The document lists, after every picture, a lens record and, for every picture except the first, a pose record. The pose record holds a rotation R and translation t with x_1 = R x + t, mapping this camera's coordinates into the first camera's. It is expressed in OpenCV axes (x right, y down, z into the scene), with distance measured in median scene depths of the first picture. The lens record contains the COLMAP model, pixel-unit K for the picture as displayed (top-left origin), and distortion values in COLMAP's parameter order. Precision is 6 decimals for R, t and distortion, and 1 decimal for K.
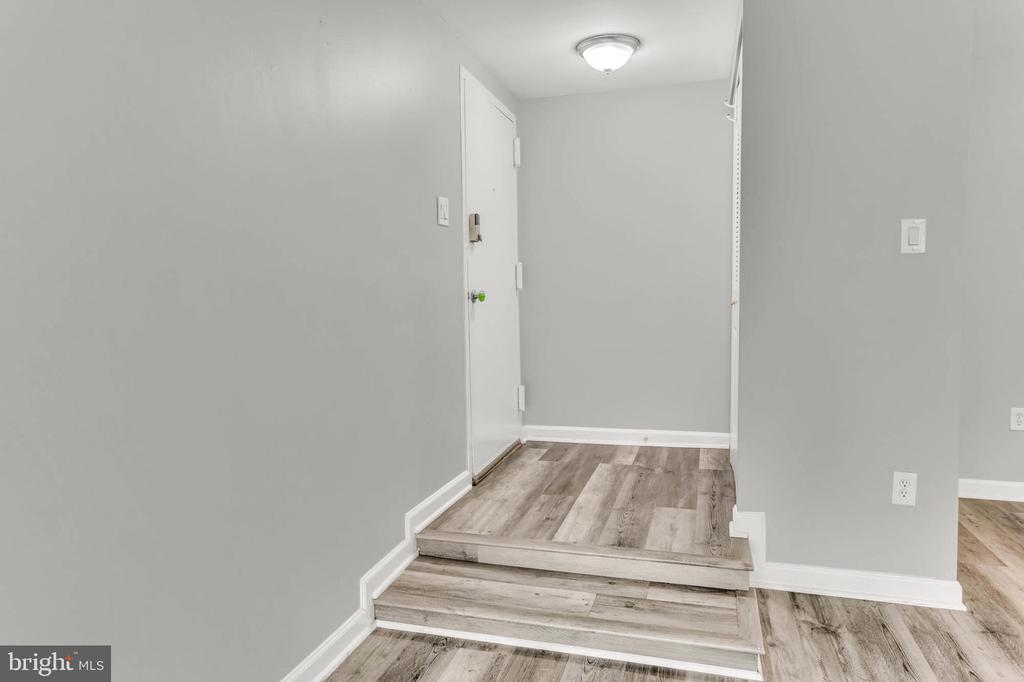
lens RADIAL K [[659.7, 0, 512.9], [0, 659.7, 336.1], [0, 0, 1]] dist [-0.000874, 0.000281]
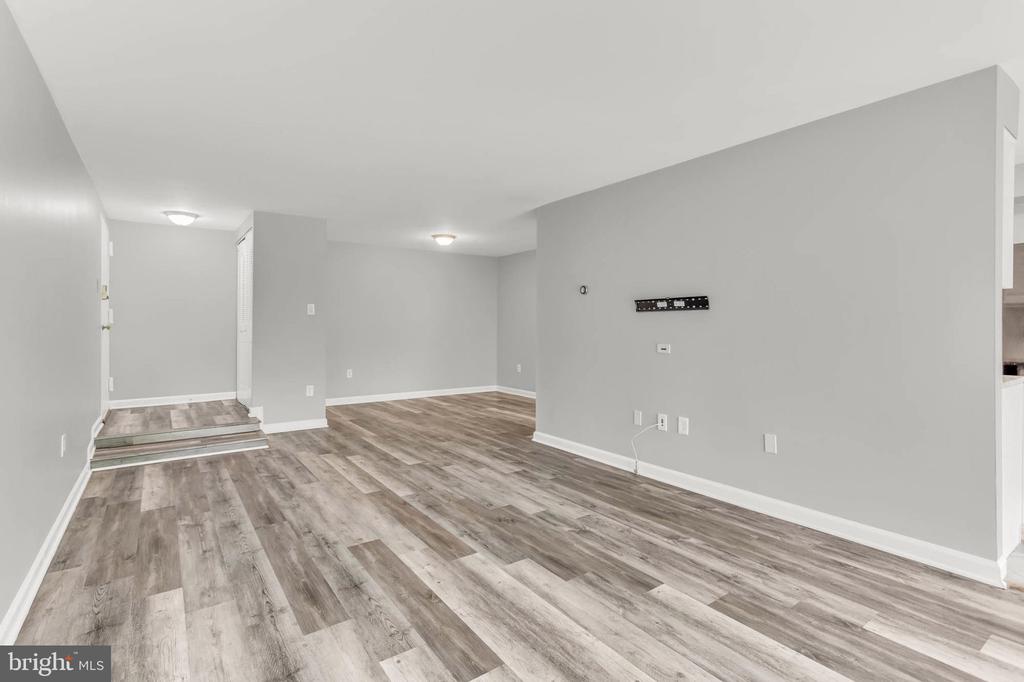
lens RADIAL K [[490.2, 0, 509.6], [0, 490.2, 334.0], [0, 0, 1]] dist [0.003053, 0.000645]
pose [[0.623452, -0.000234, 0.781862, -0.555506], [0.036406, 0.998924, -0.028731, 0.057662], [-0.781014, 0.046377, 0.622789, -1.053699]]
